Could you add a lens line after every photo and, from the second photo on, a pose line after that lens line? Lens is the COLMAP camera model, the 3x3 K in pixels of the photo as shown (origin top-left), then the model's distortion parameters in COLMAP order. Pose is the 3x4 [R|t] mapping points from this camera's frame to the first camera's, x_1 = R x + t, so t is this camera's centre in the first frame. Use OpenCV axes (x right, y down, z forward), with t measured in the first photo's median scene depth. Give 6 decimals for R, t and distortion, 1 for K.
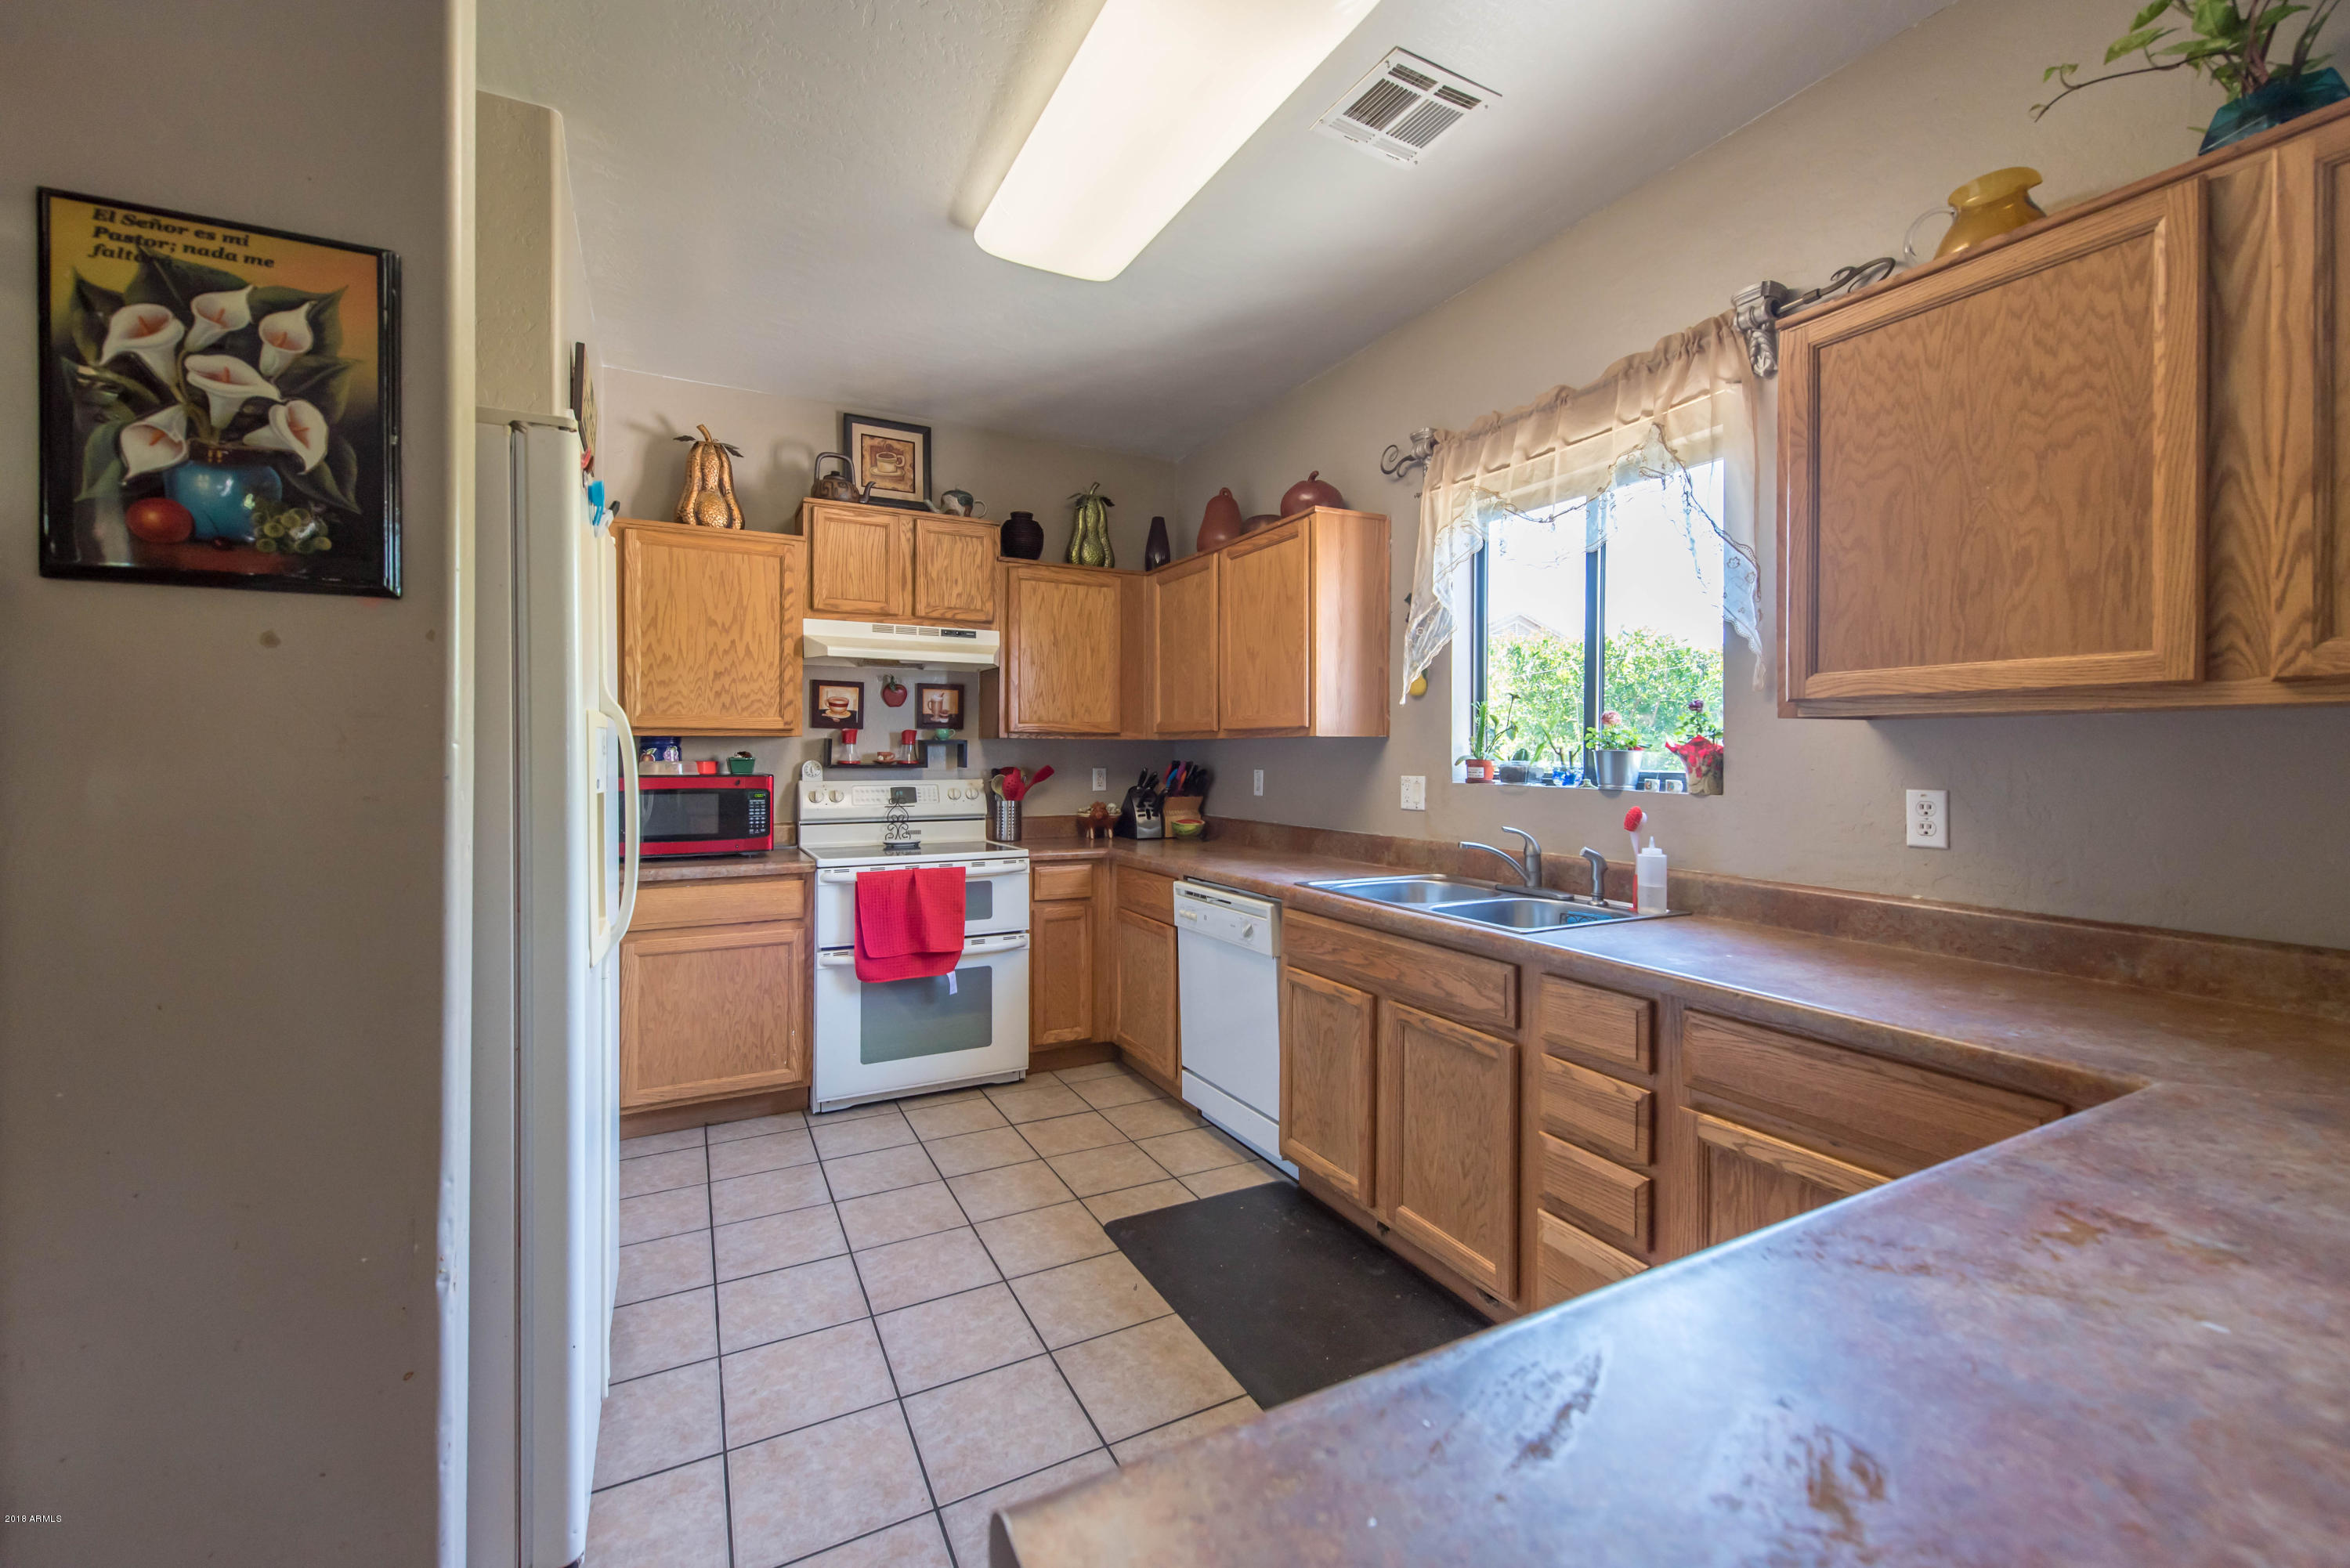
lens RADIAL K [[933.0, 0, 1177.5], [0, 933.0, 765.3], [0, 0, 1]] dist [-0.000185, -0.000105]
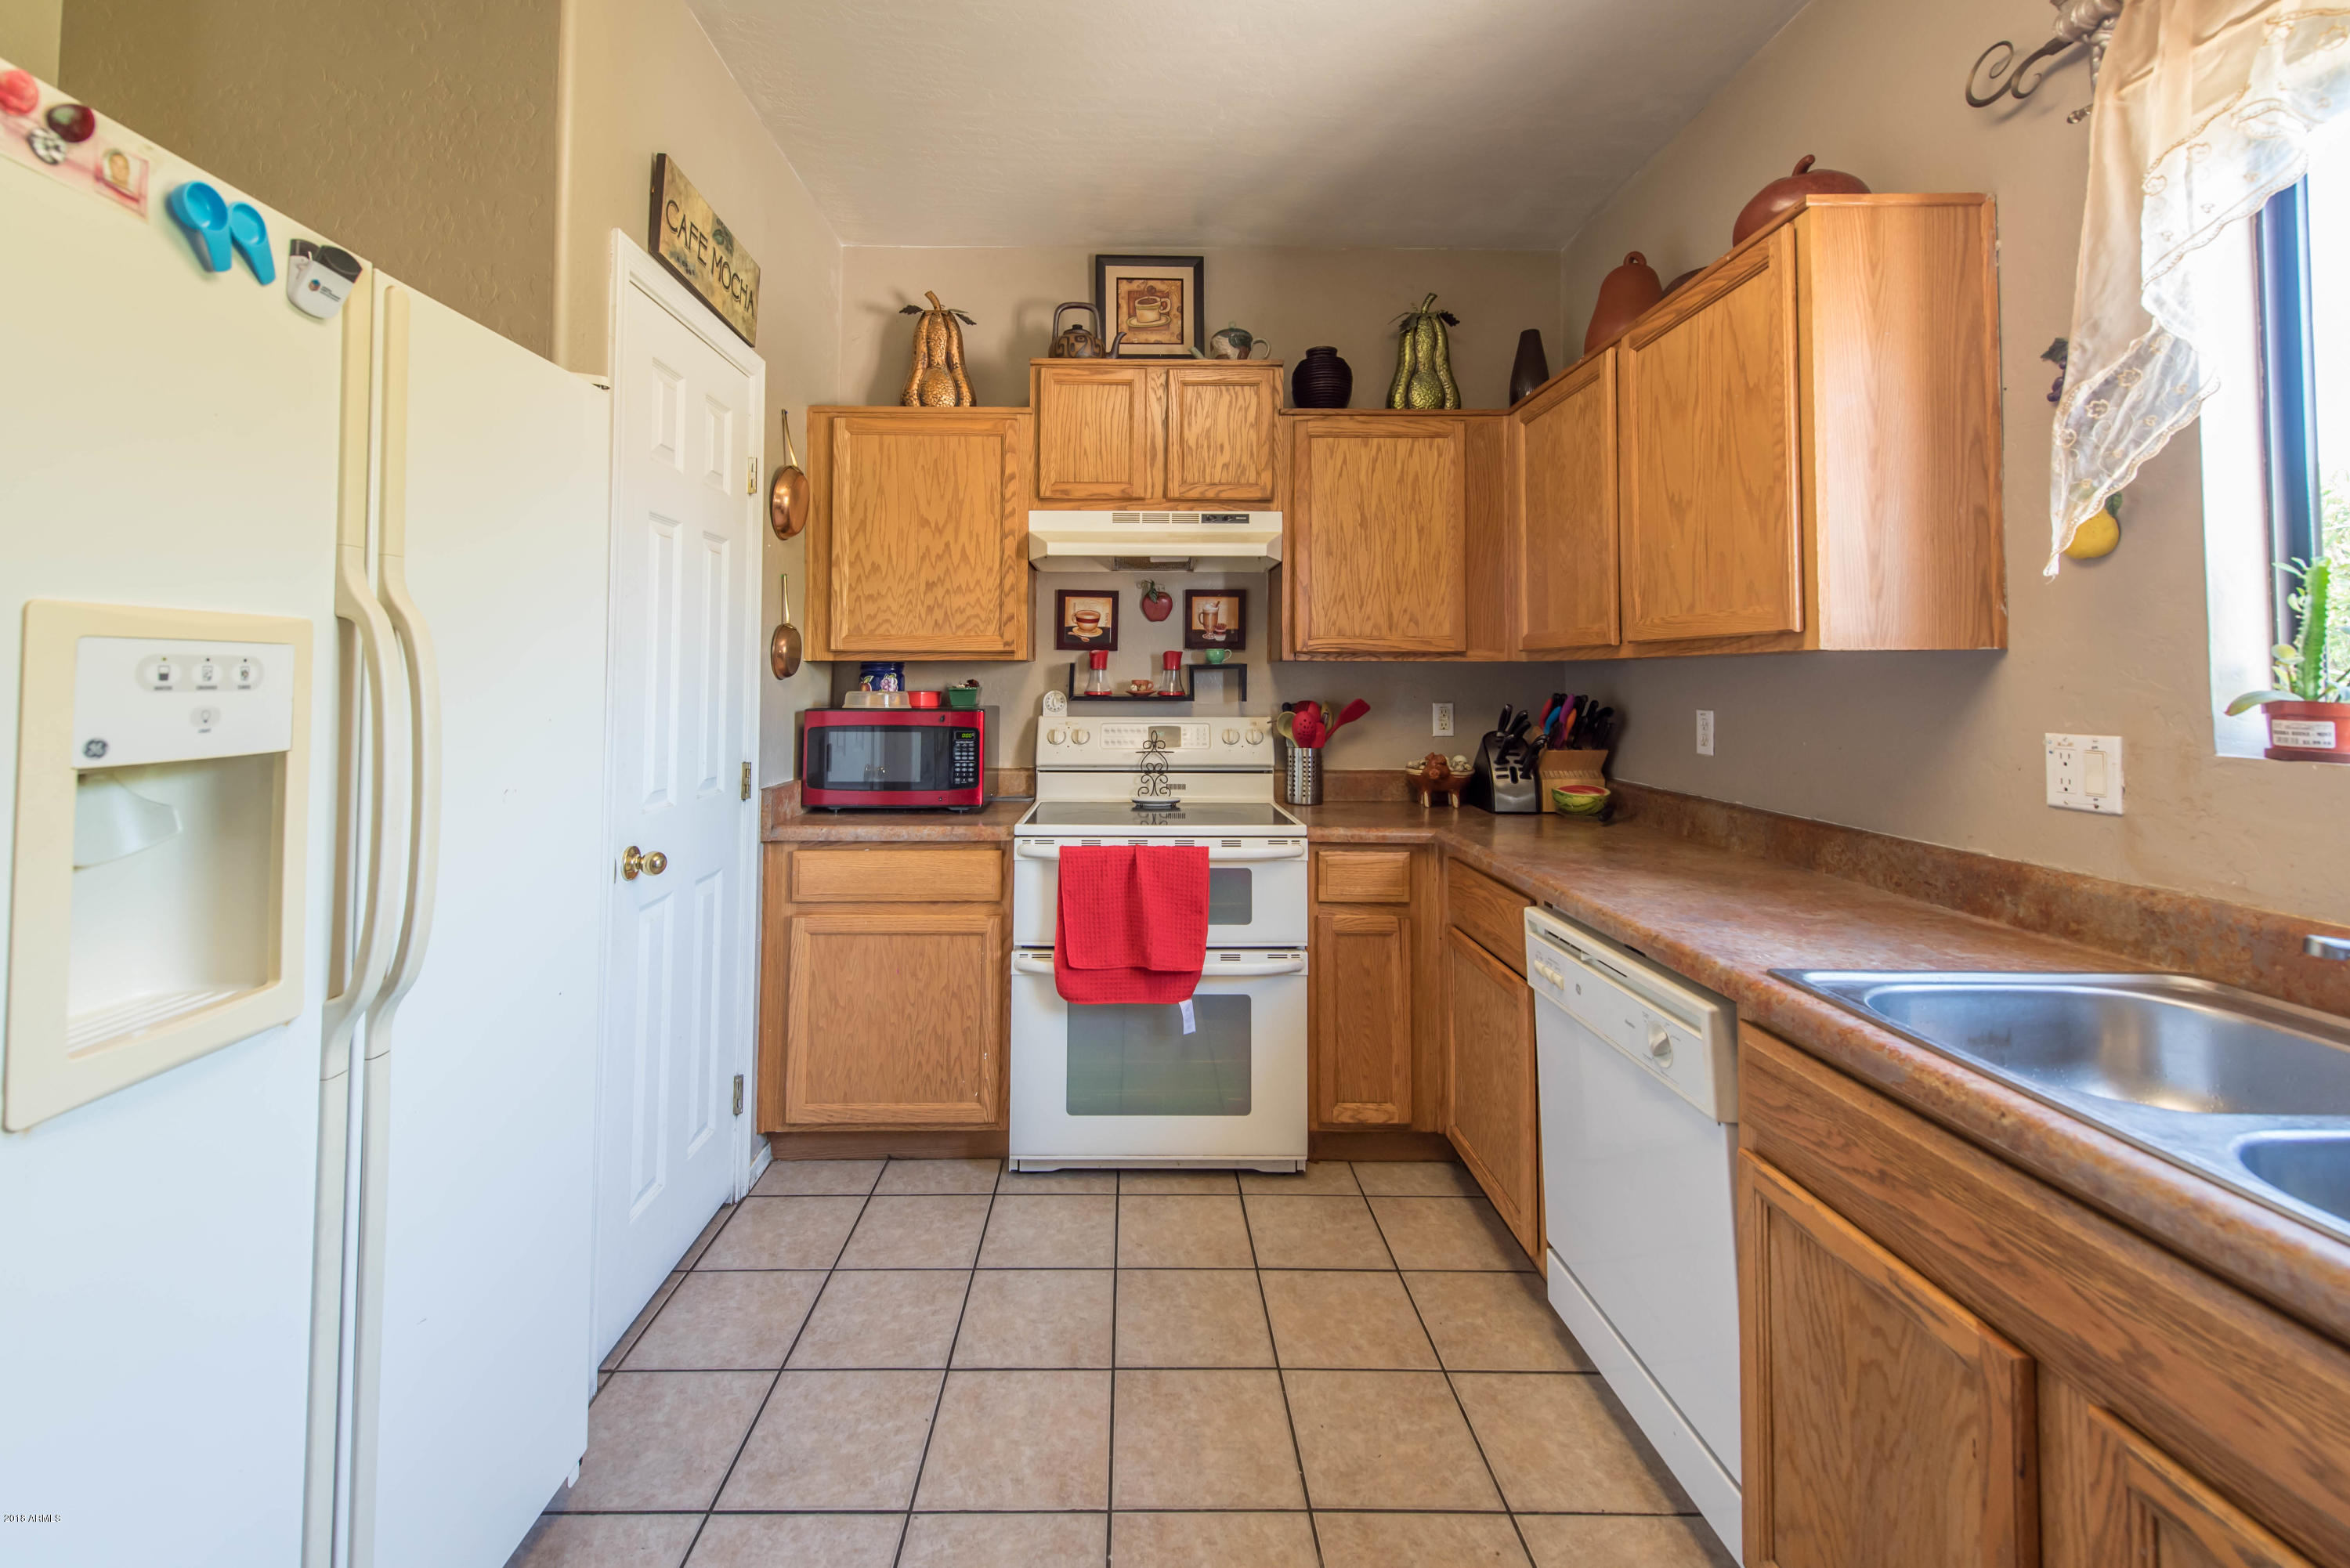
lens RADIAL K [[963.4, 0, 1144.9], [0, 963.4, 647.6], [0, 0, 1]] dist [0.008200, -0.000519]
pose [[0.892363, -0.014806, -0.451075, 0.053376], [-0.006037, 0.998981, -0.044732, -0.006313], [0.451277, 0.042640, 0.891364, 0.333155]]
